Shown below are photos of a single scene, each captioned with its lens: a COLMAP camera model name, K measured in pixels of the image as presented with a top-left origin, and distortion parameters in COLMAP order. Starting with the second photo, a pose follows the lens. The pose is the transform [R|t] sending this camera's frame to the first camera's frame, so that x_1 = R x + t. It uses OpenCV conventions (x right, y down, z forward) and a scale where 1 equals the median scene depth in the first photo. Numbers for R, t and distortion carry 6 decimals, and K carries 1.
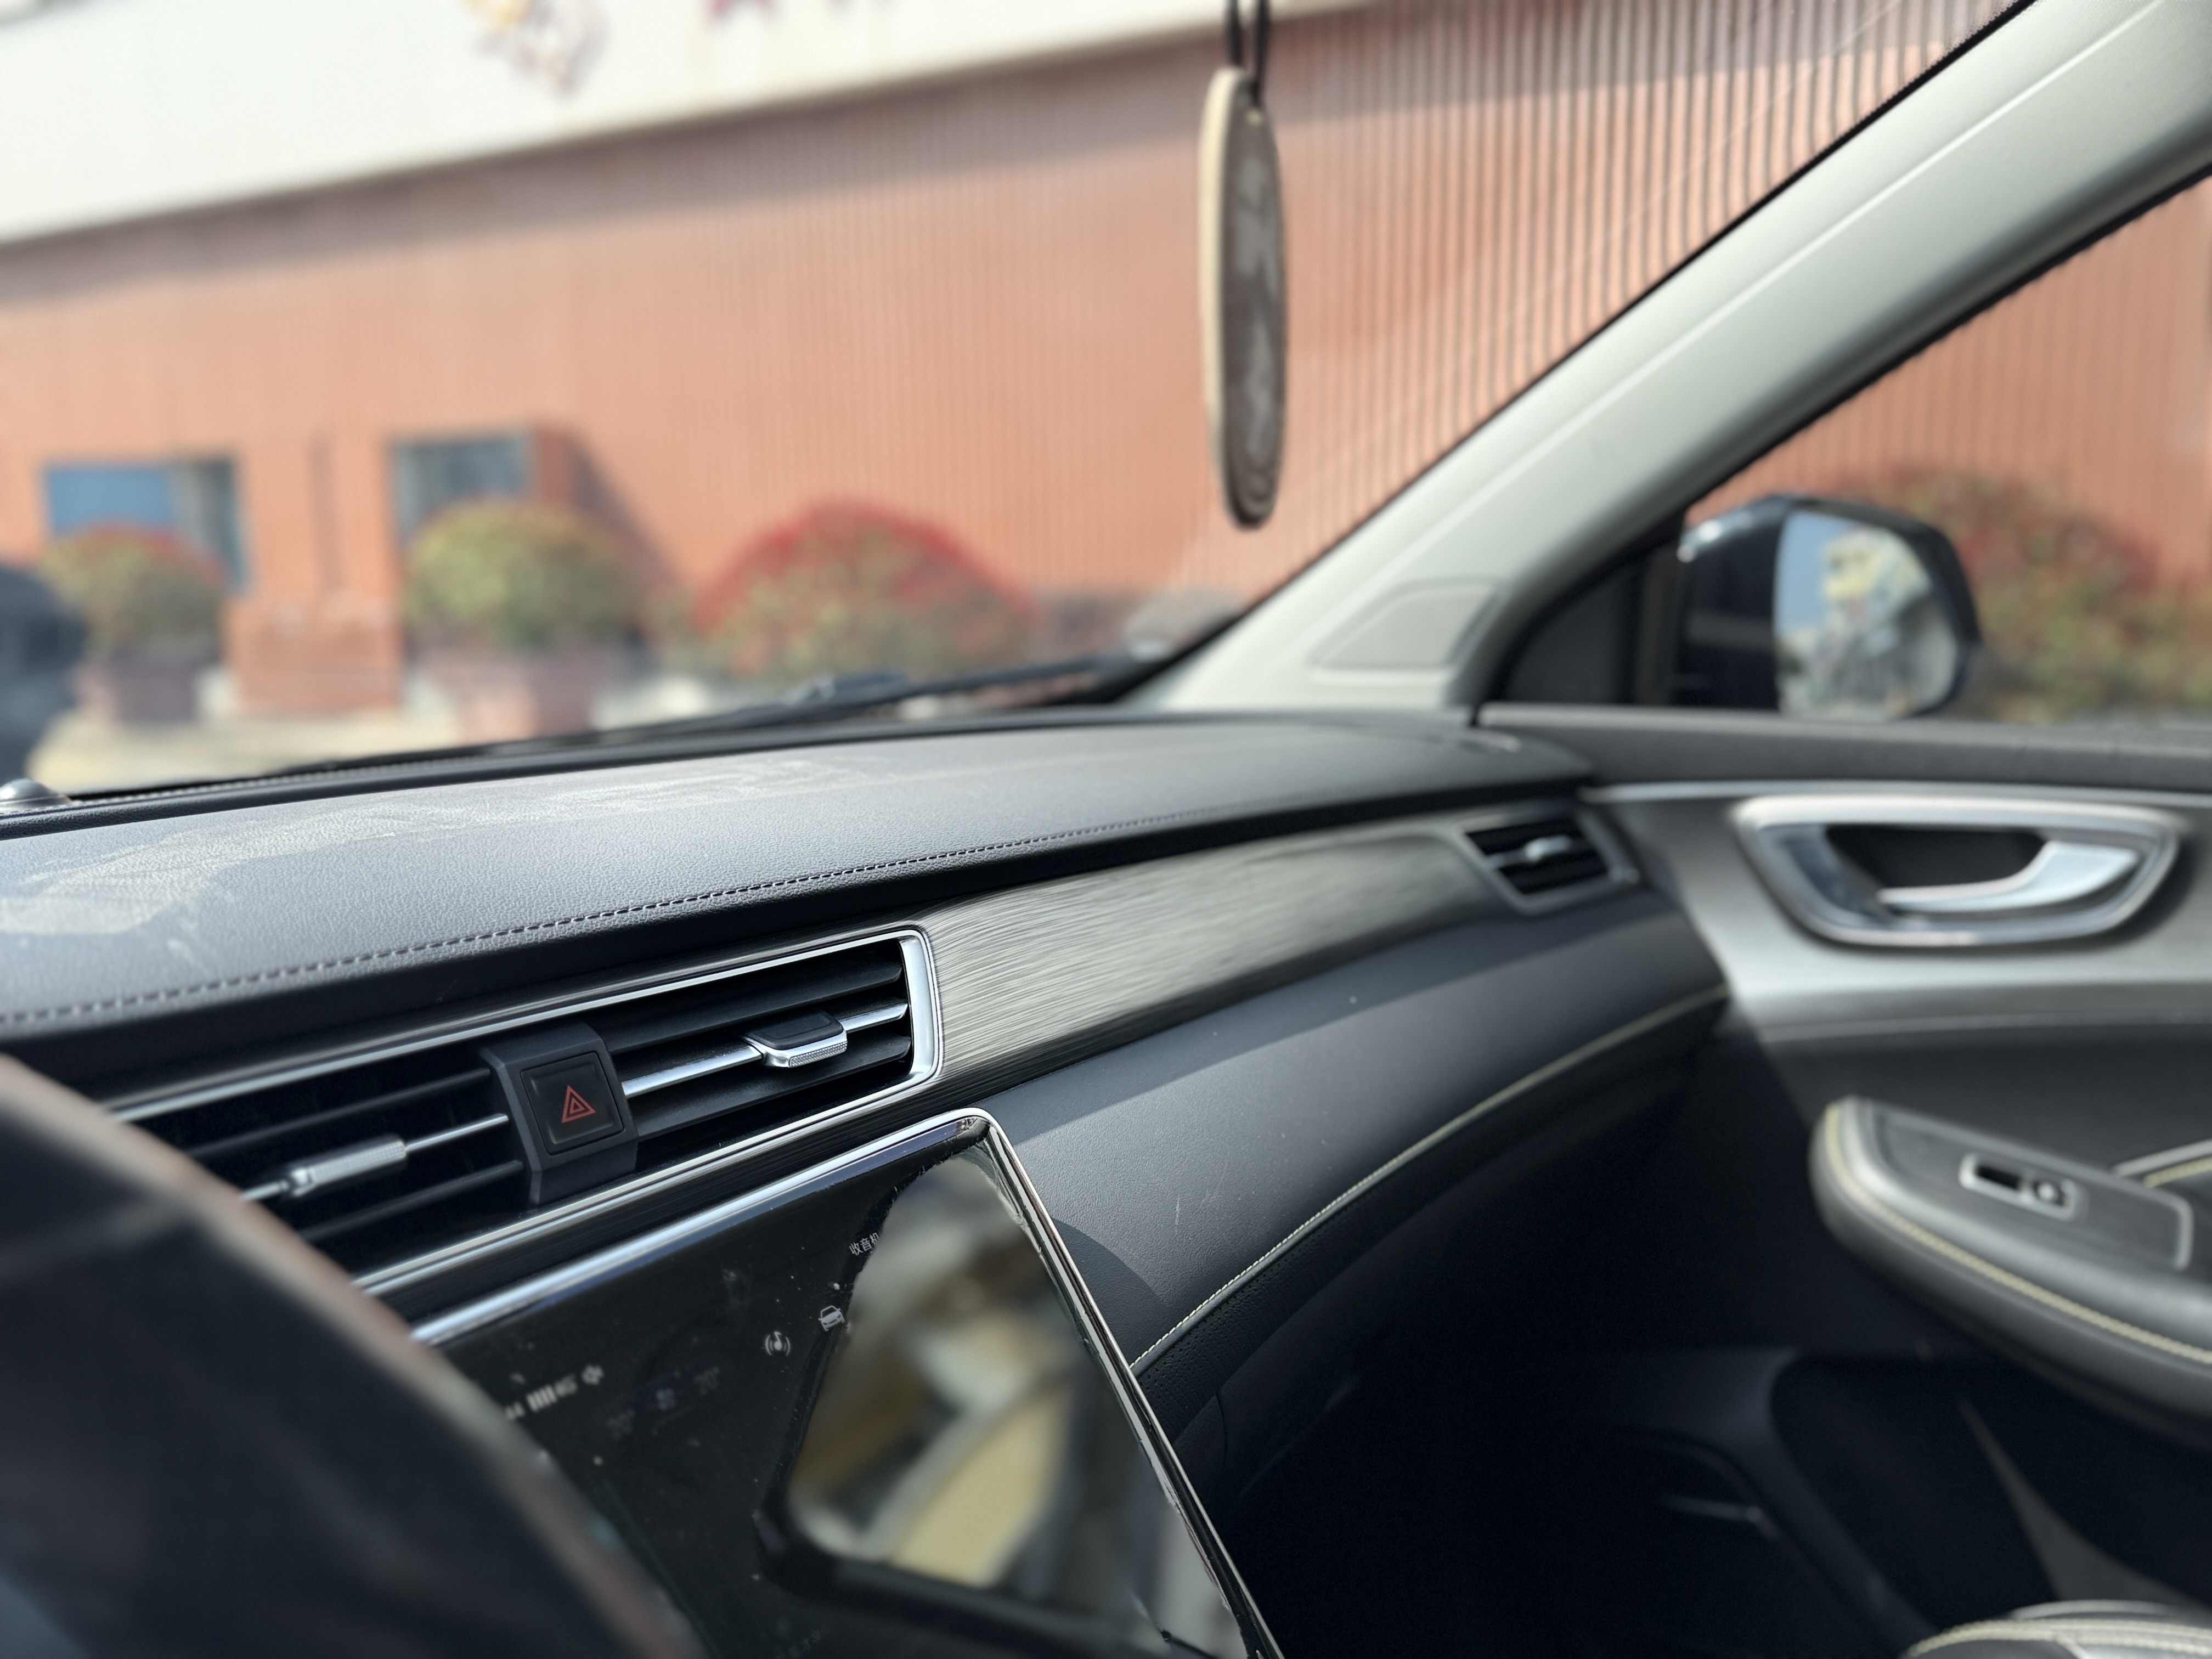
lens RADIAL K [[1676.0, 0, 1144.2], [0, 1676.0, 881.9], [0, 0, 1]] dist [-0.001382, -0.001715]
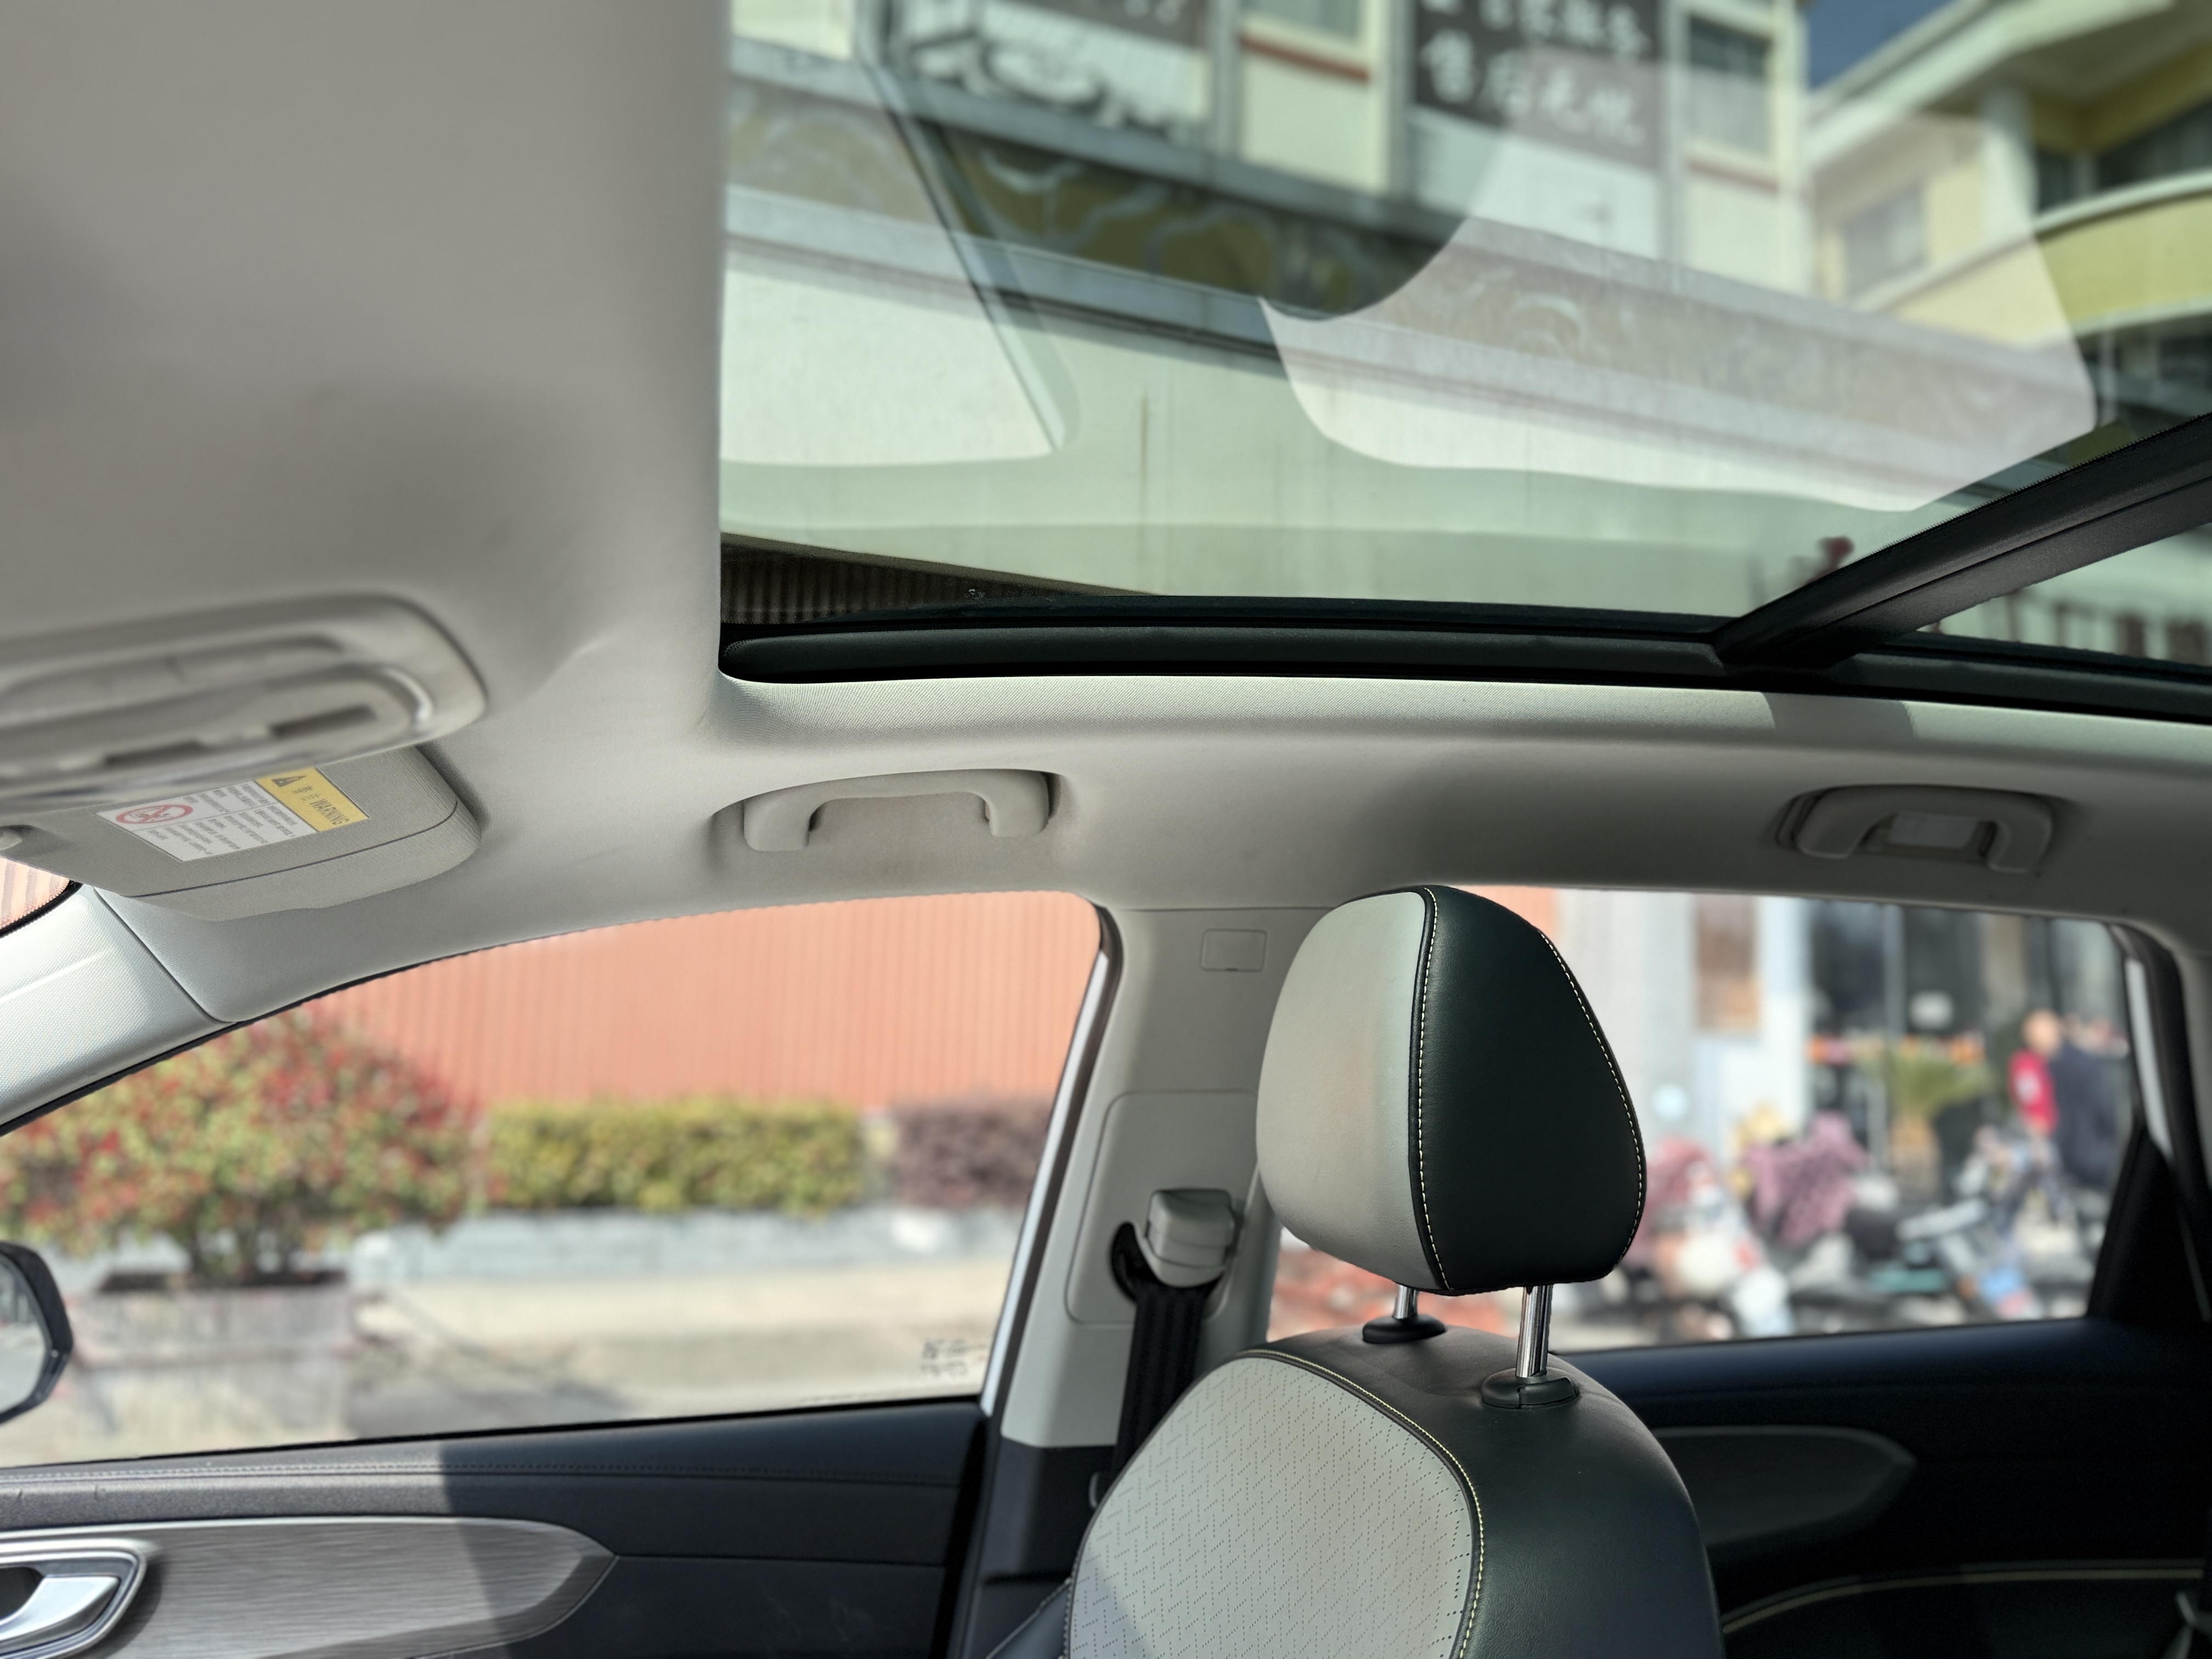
lens RADIAL K [[1658.5, 0, 1106.0], [0, 1658.5, 829.5], [0, 0, 1]] dist [0.071982, -0.088896]
pose [[0.653028, 0.113729, 0.748746, 0.071792], [0.109553, 0.964076, -0.241984, -0.151825], [-0.749368, 0.240049, 0.617109, -0.399179]]
